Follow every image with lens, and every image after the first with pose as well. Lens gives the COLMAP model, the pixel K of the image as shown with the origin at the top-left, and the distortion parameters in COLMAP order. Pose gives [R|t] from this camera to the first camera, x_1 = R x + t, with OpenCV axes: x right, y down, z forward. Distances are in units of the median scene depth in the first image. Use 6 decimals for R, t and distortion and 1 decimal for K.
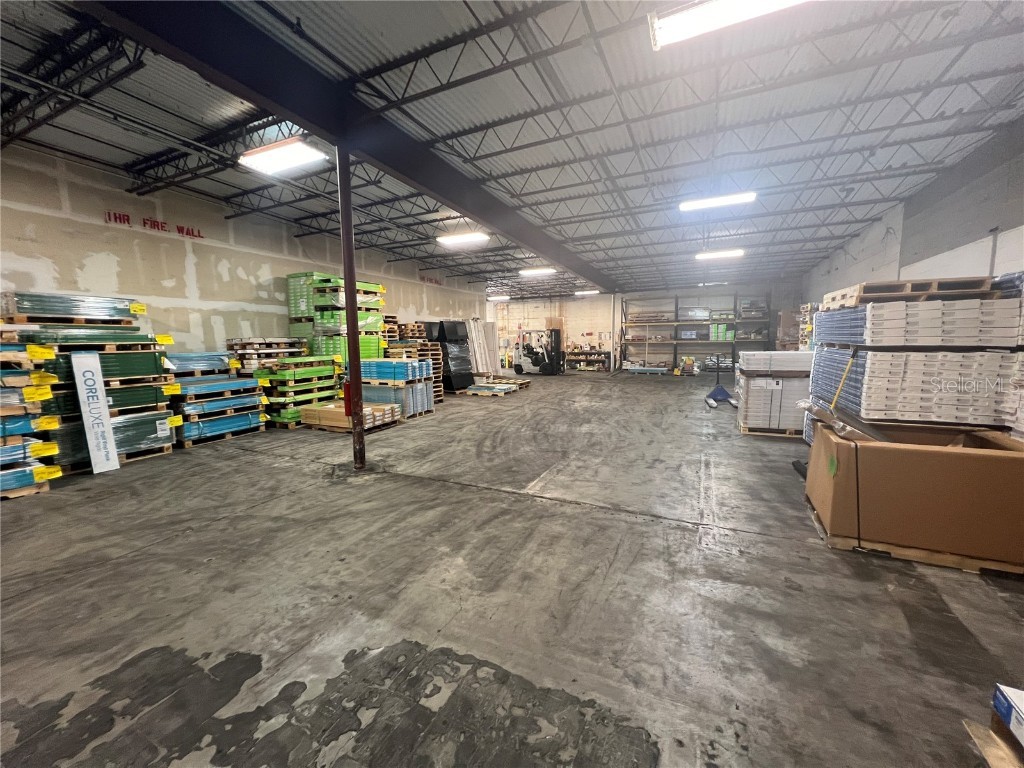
lens RADIAL K [[409.2, 0, 511.1], [0, 409.2, 386.3], [0, 0, 1]] dist [-0.000817, 0.000220]
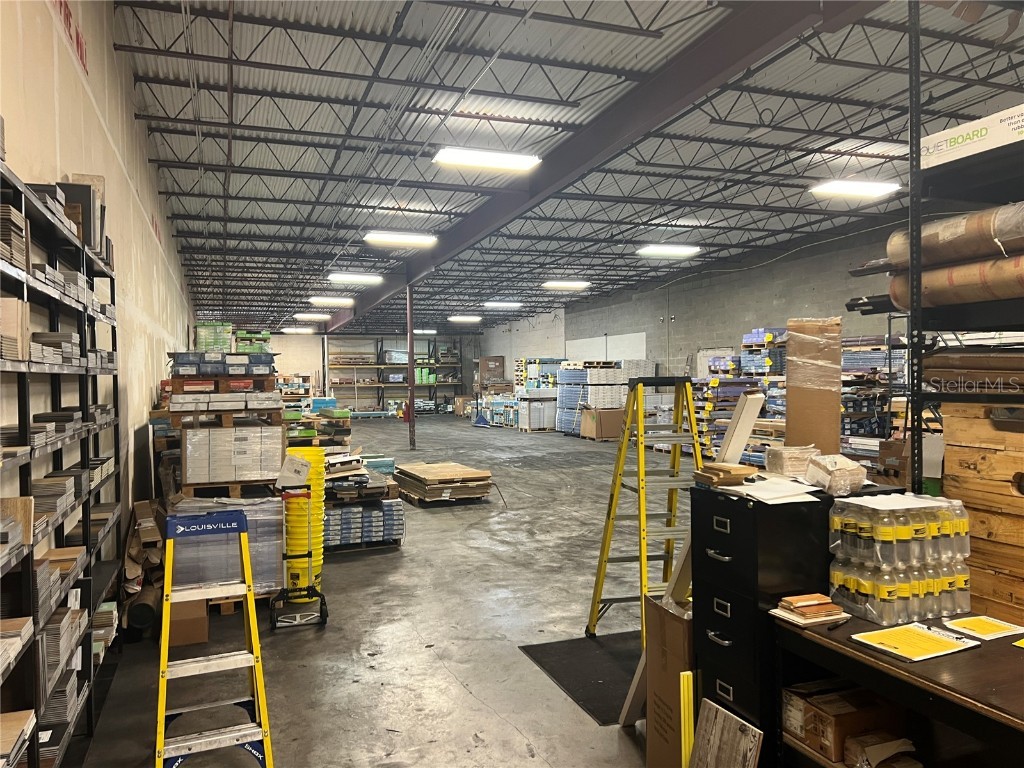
lens RADIAL K [[766.7, 0, 511.2], [0, 766.7, 385.3], [0, 0, 1]] dist [0.000062, 0.000001]
pose [[0.695406, -0.001539, 0.718615, -0.747815], [0.082352, 0.993580, -0.077565, 0.063078], [-0.713882, 0.113119, 0.691069, -0.515189]]
